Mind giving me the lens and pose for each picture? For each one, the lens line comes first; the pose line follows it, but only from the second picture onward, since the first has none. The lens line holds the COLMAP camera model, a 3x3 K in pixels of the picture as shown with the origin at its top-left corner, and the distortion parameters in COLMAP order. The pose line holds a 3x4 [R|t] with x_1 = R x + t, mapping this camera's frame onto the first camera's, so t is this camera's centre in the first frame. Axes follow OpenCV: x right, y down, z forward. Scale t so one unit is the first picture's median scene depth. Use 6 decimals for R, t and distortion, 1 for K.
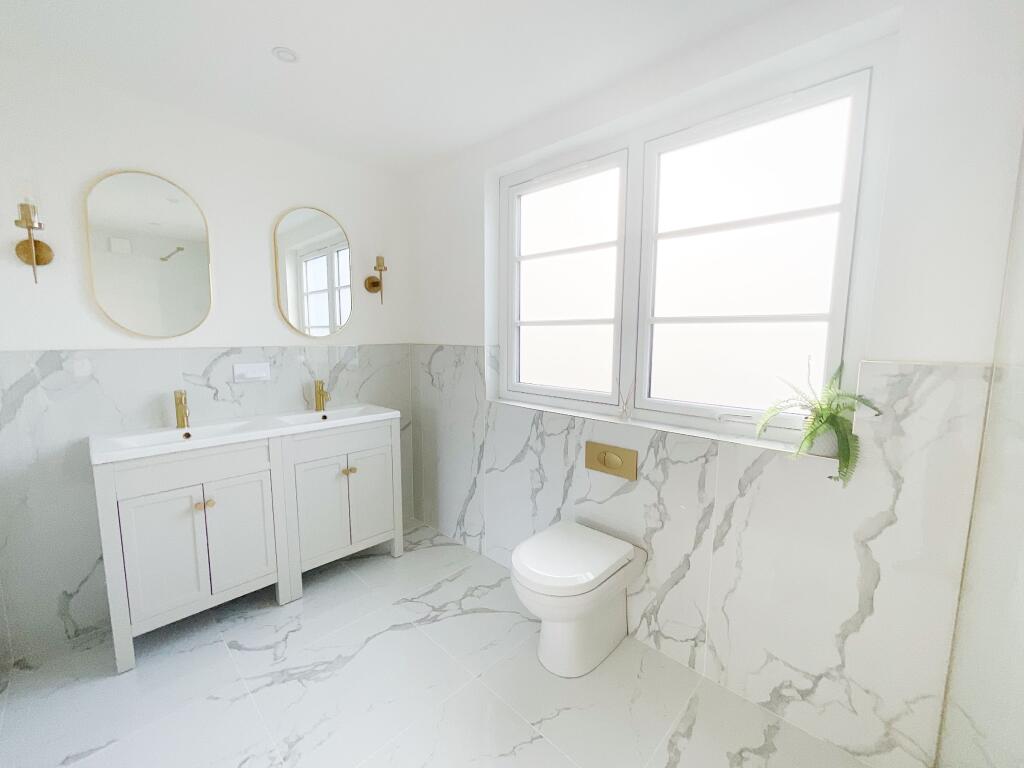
lens RADIAL K [[420.9, 0, 503.4], [0, 420.9, 383.6], [0, 0, 1]] dist [-0.010839, 0.000696]
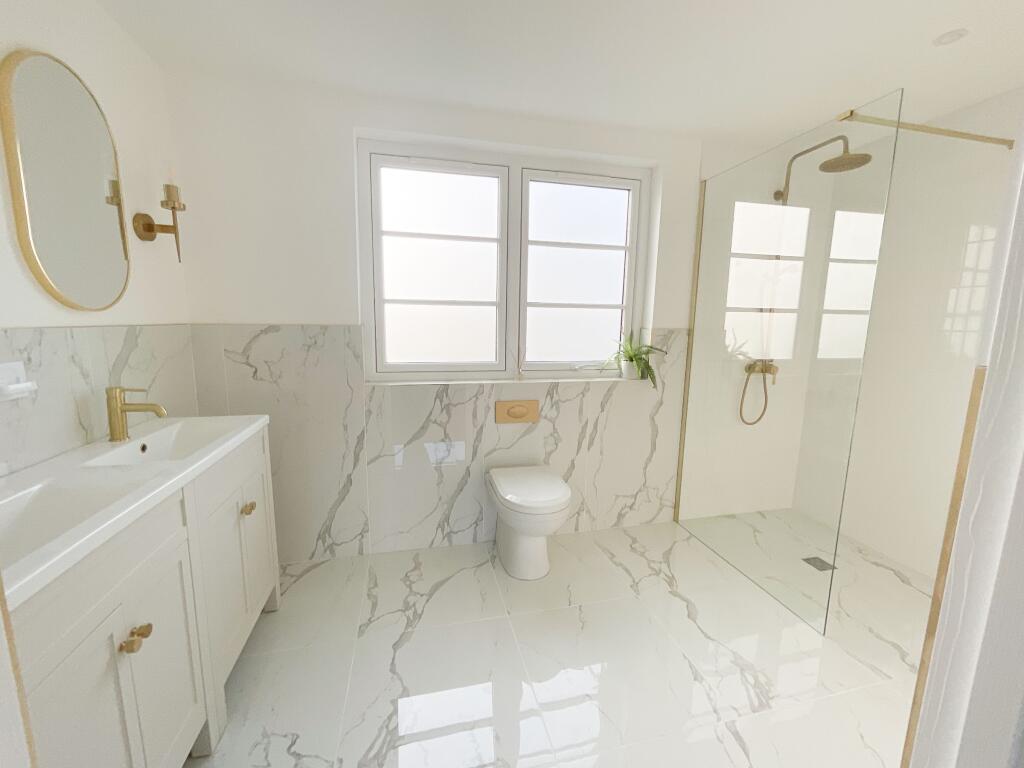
lens RADIAL K [[420.9, 0, 503.4], [0, 420.9, 384.1], [0, 0, 1]] dist [-0.010839, 0.000696]
pose [[0.528744, -0.120823, 0.840138, -0.810387], [0.087412, 0.992305, 0.087693, -0.019143], [-0.844269, 0.027071, 0.535236, 0.326818]]
